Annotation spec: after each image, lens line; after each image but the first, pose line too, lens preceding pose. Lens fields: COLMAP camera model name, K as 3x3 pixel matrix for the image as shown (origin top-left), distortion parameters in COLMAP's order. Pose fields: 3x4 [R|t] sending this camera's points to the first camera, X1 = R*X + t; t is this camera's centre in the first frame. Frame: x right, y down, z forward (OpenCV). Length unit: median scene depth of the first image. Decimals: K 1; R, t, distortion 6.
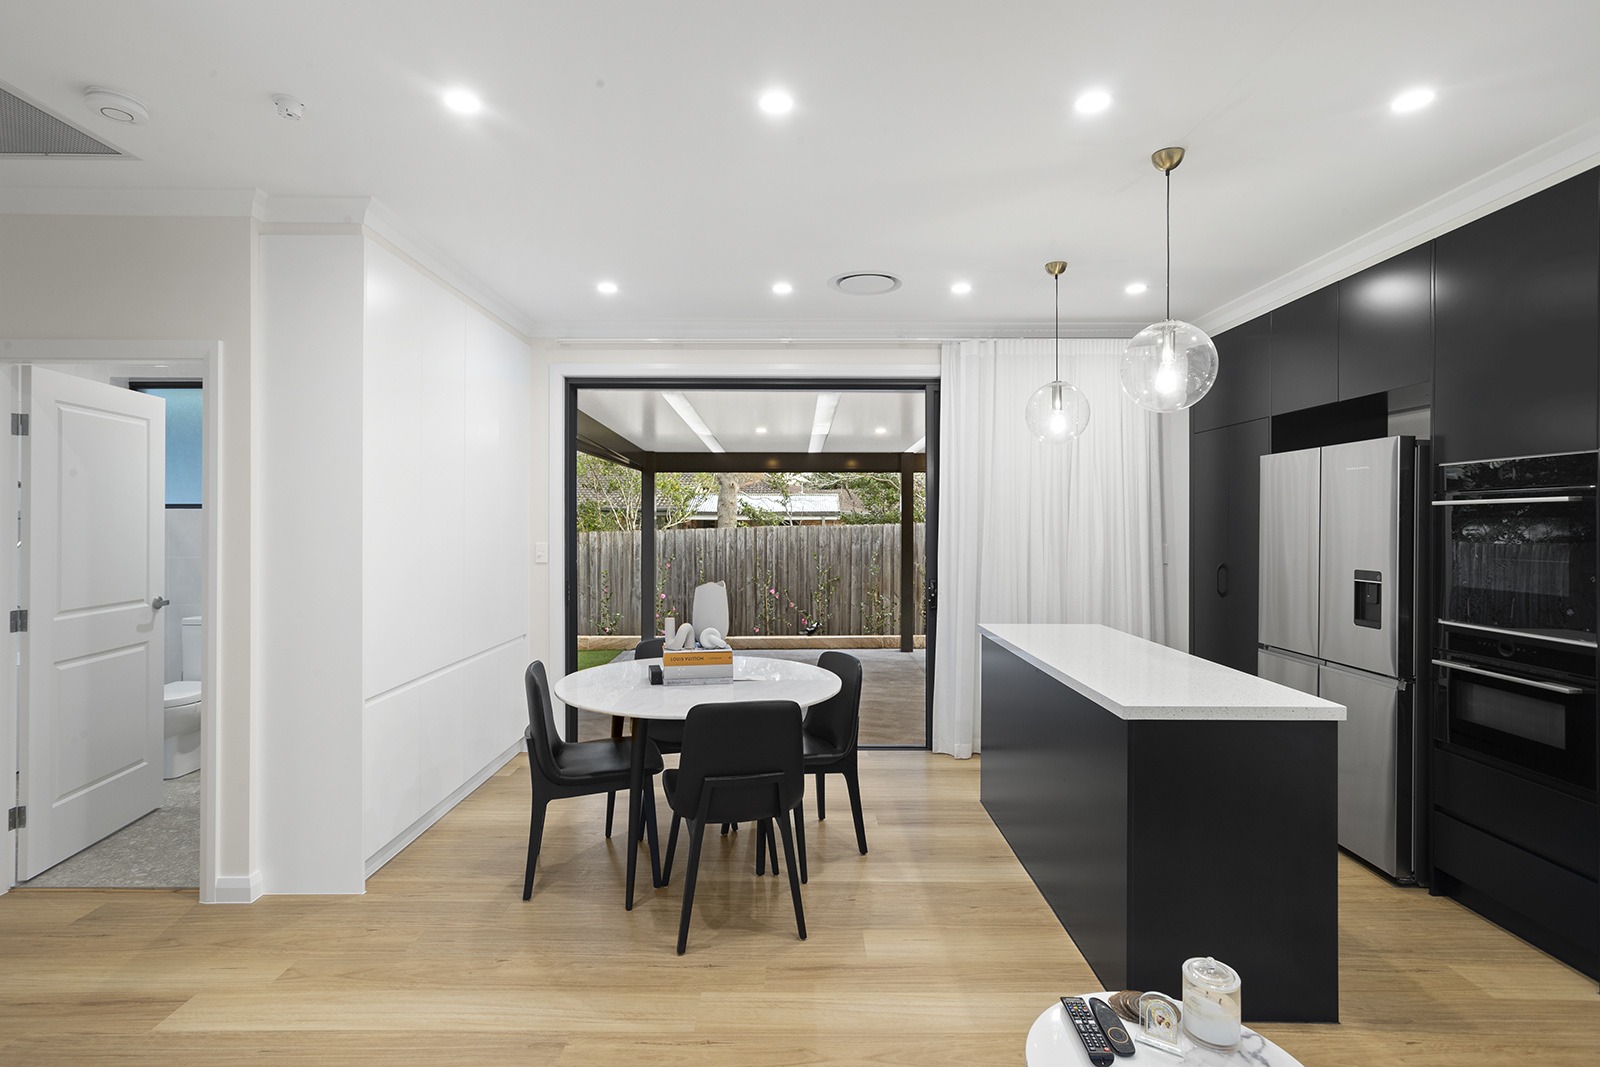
lens RADIAL K [[769.9, 0, 793.9], [0, 769.9, 523.6], [0, 0, 1]] dist [0.000802, 0.001604]
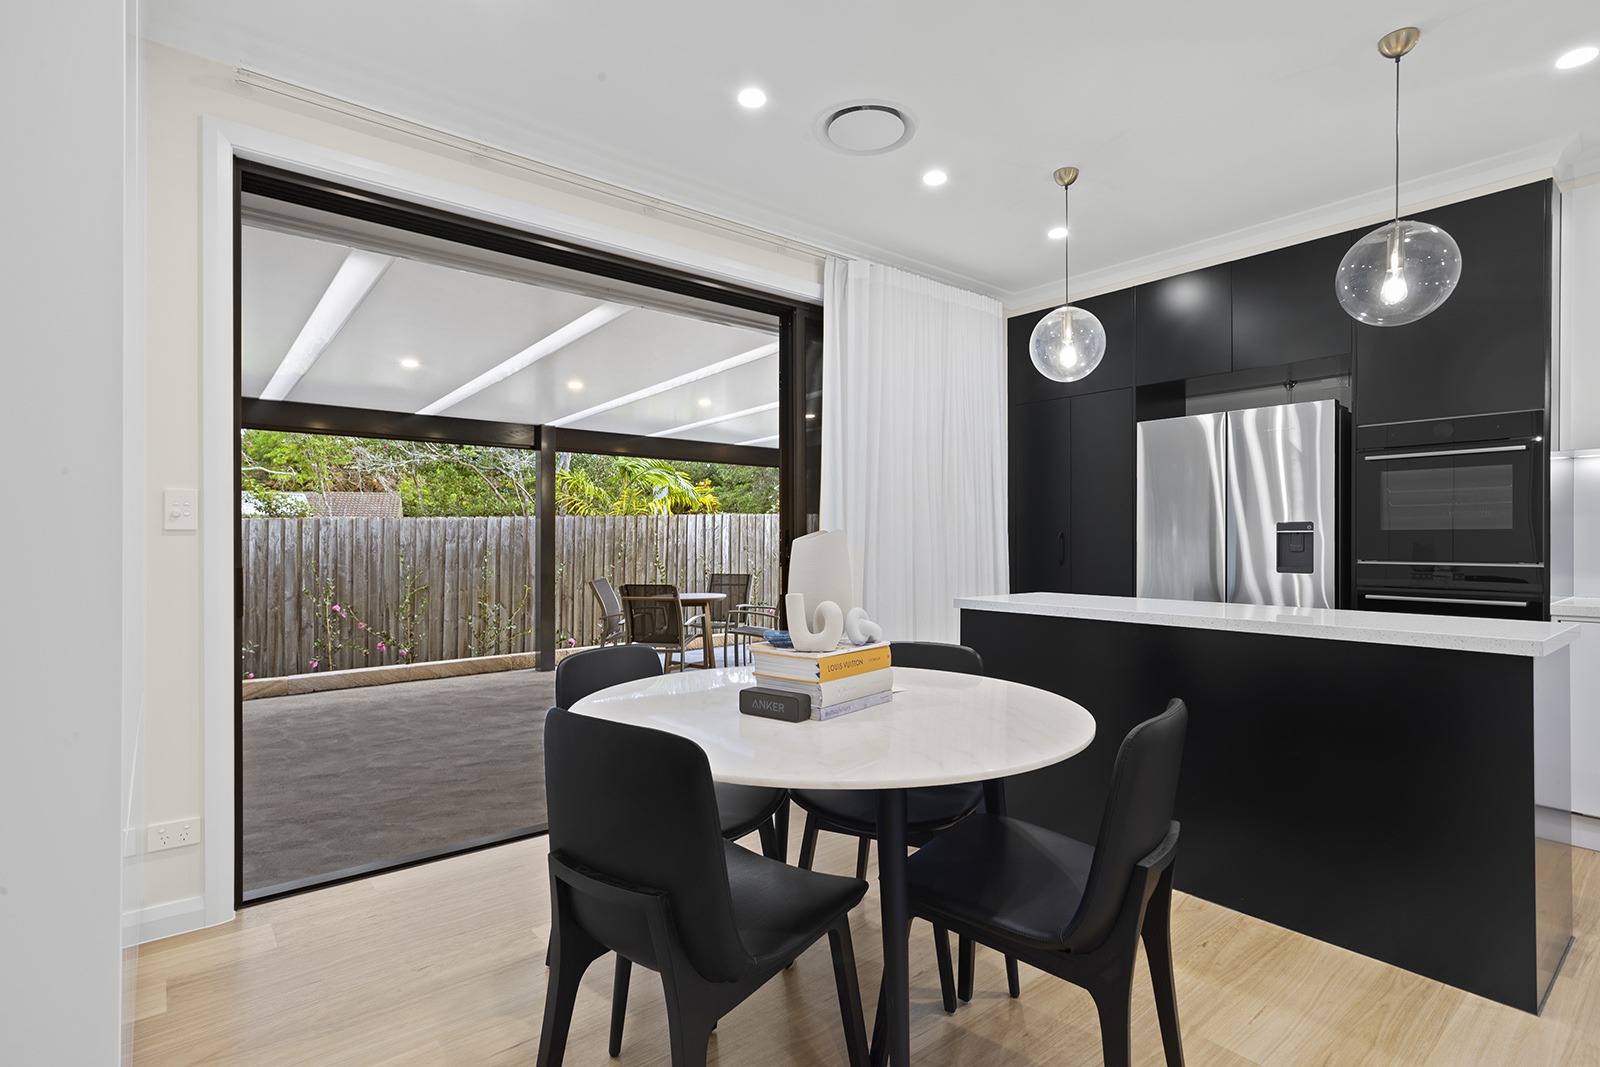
lens RADIAL K [[779.7, 0, 791.4], [0, 779.7, 541.6], [0, 0, 1]] dist [-0.017825, 0.016323]
pose [[0.773715, -0.002372, 0.633529, -0.351017], [0.001673, 0.999997, 0.001700, 0.058918], [-0.633532, -0.000256, 0.773717, 0.408099]]
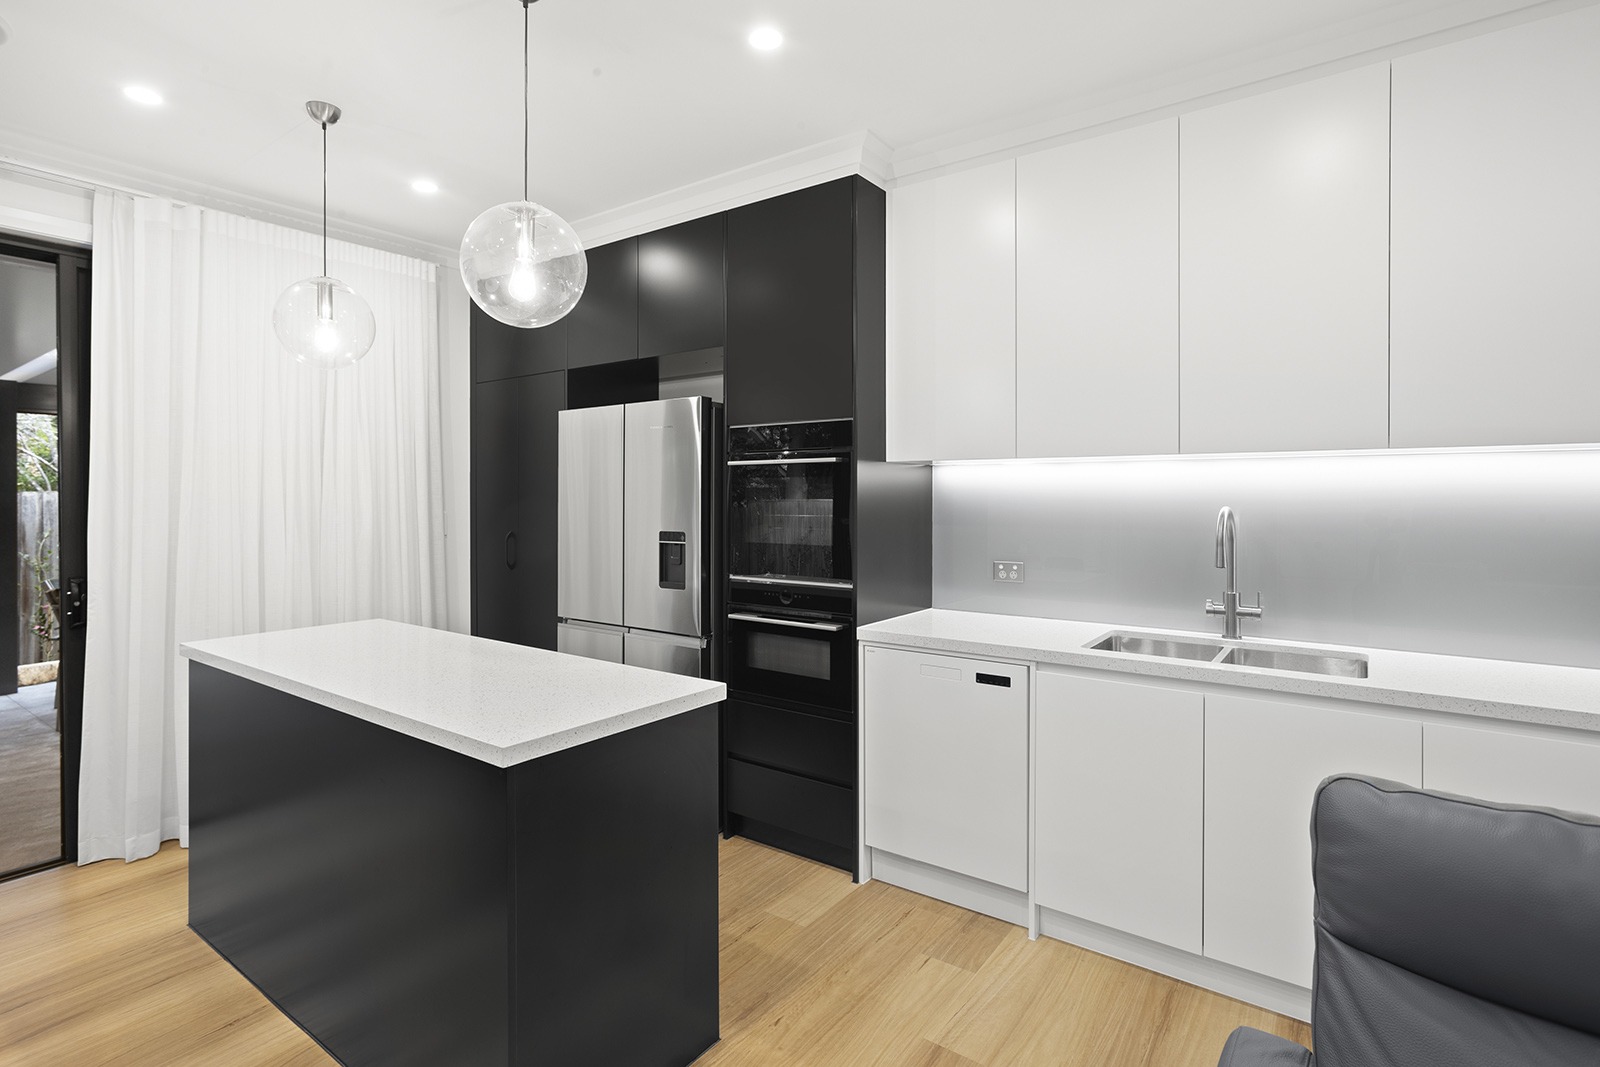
lens RADIAL K [[789.3, 0, 800.5], [0, 789.3, 496.0], [0, 0, 1]] dist [-0.023644, 0.014550]
pose [[0.584359, -0.003188, 0.811489, 0.015185], [0.004003, 0.999991, 0.001046, 0.010340], [-0.811485, 0.002637, 0.584367, 0.189308]]
